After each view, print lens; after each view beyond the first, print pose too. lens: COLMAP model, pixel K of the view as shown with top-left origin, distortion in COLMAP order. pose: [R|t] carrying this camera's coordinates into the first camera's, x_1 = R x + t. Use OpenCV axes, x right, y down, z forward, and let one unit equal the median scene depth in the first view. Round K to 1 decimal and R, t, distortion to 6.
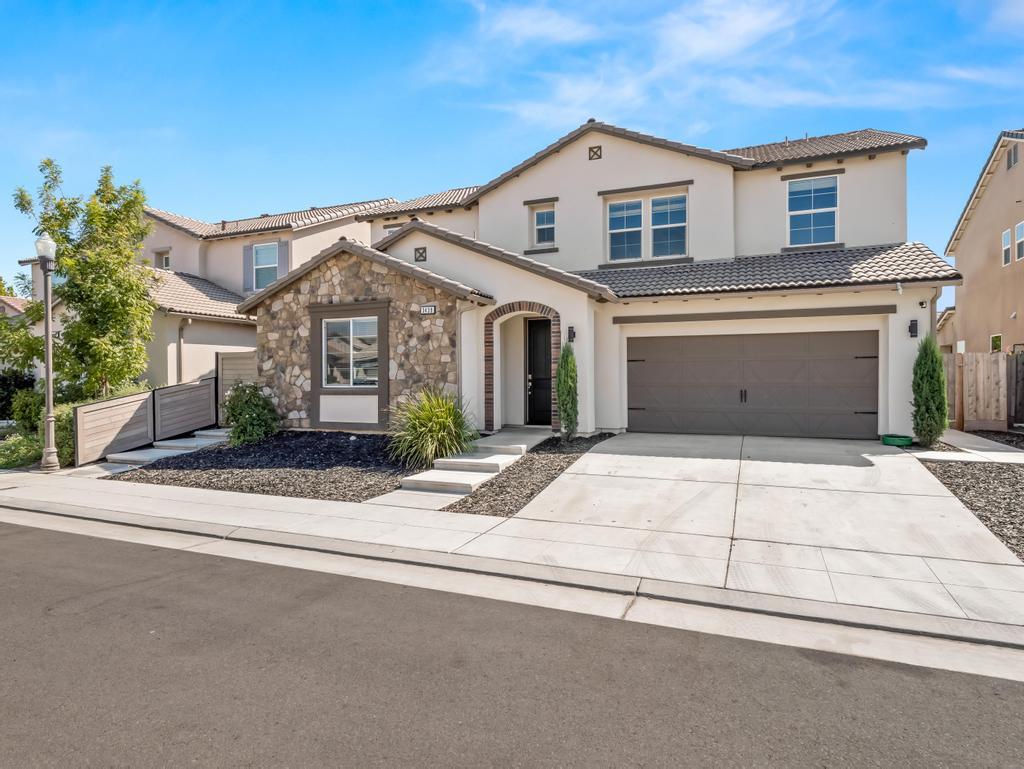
lens RADIAL K [[588.7, 0, 497.3], [0, 588.7, 389.6], [0, 0, 1]] dist [-0.002954, 0.000567]
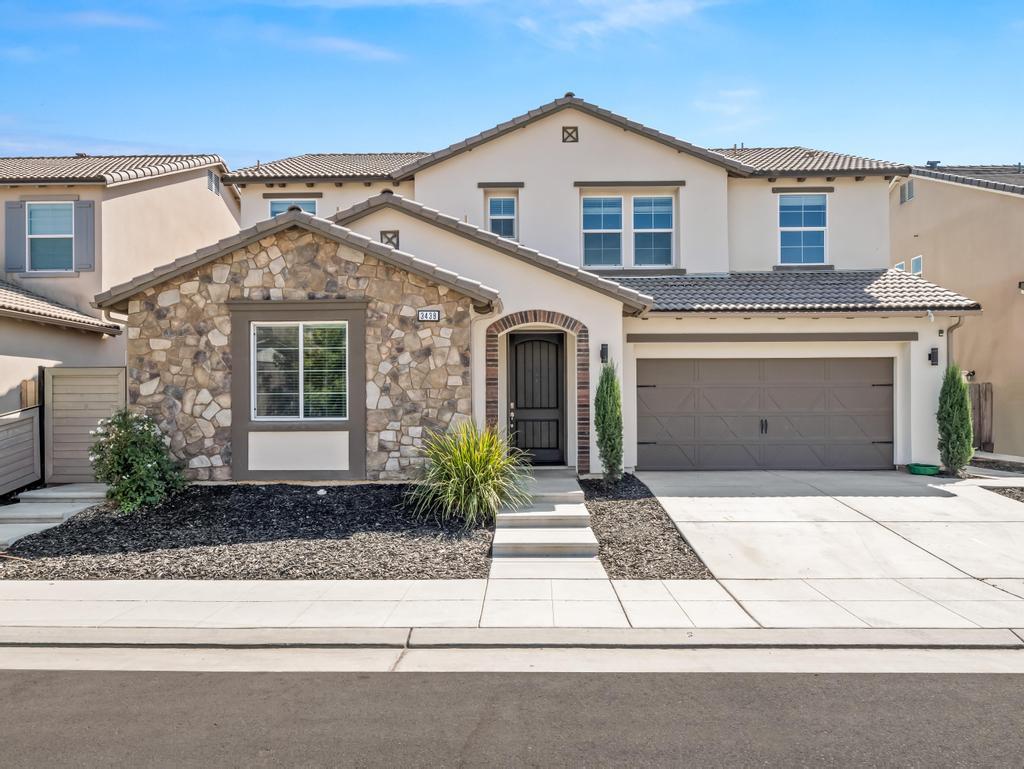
lens RADIAL K [[728.8, 0, 522.8], [0, 728.8, 414.7], [0, 0, 1]] dist [-0.003547, 0.003586]
pose [[0.929187, -0.004829, 0.369578, -0.322228], [0.008519, 0.999929, -0.008353, -0.000952], [-0.369512, 0.010910, 0.929162, 0.091965]]
